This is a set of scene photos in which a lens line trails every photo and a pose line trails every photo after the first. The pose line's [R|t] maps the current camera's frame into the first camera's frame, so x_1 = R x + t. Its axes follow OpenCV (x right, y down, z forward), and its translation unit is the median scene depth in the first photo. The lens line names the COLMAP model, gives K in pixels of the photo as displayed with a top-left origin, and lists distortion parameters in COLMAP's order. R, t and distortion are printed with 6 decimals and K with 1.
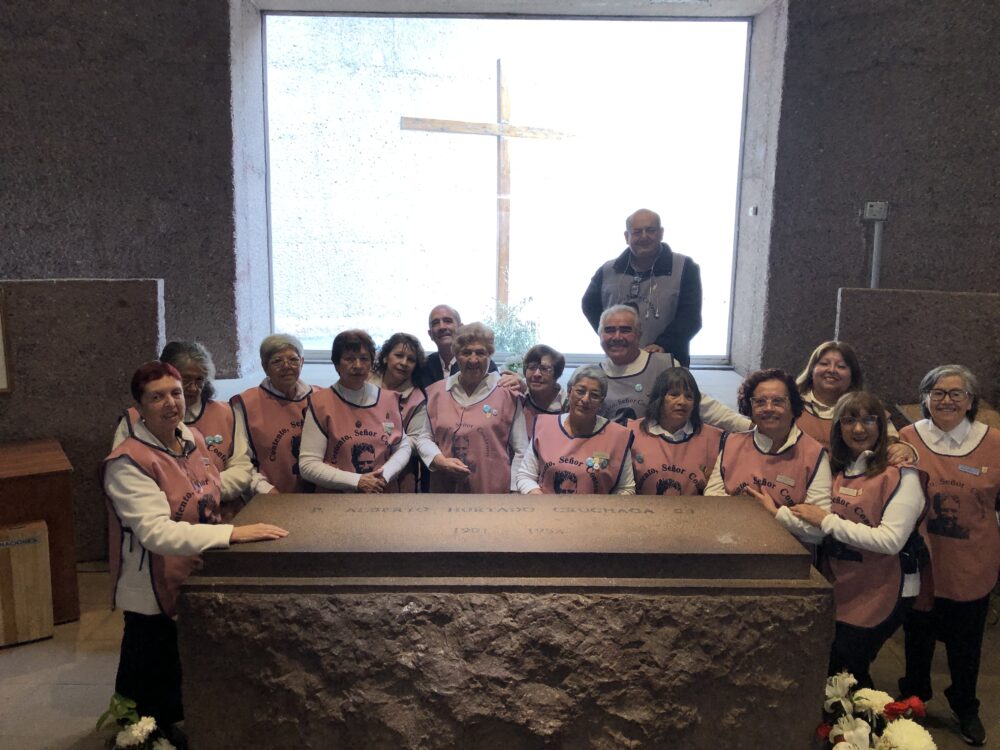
lens RADIAL K [[814.3, 0, 504.4], [0, 814.3, 373.7], [0, 0, 1]] dist [-0.027354, 0.052342]
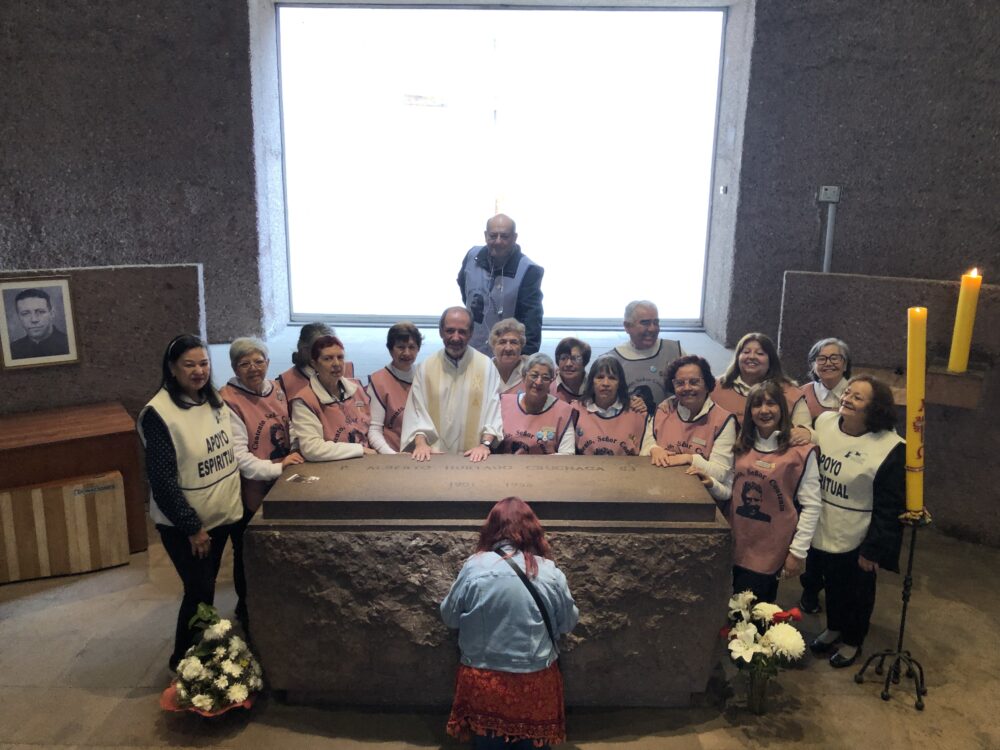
lens RADIAL K [[814.3, 0, 497.7], [0, 814.3, 376.8], [0, 0, 1]] dist [-0.027354, 0.052342]
pose [[0.999910, 0.000266, -0.013418, 0.020172], [0.000828, 0.996677, 0.081454, -0.052534], [0.013395, -0.081458, 0.996587, -0.177748]]
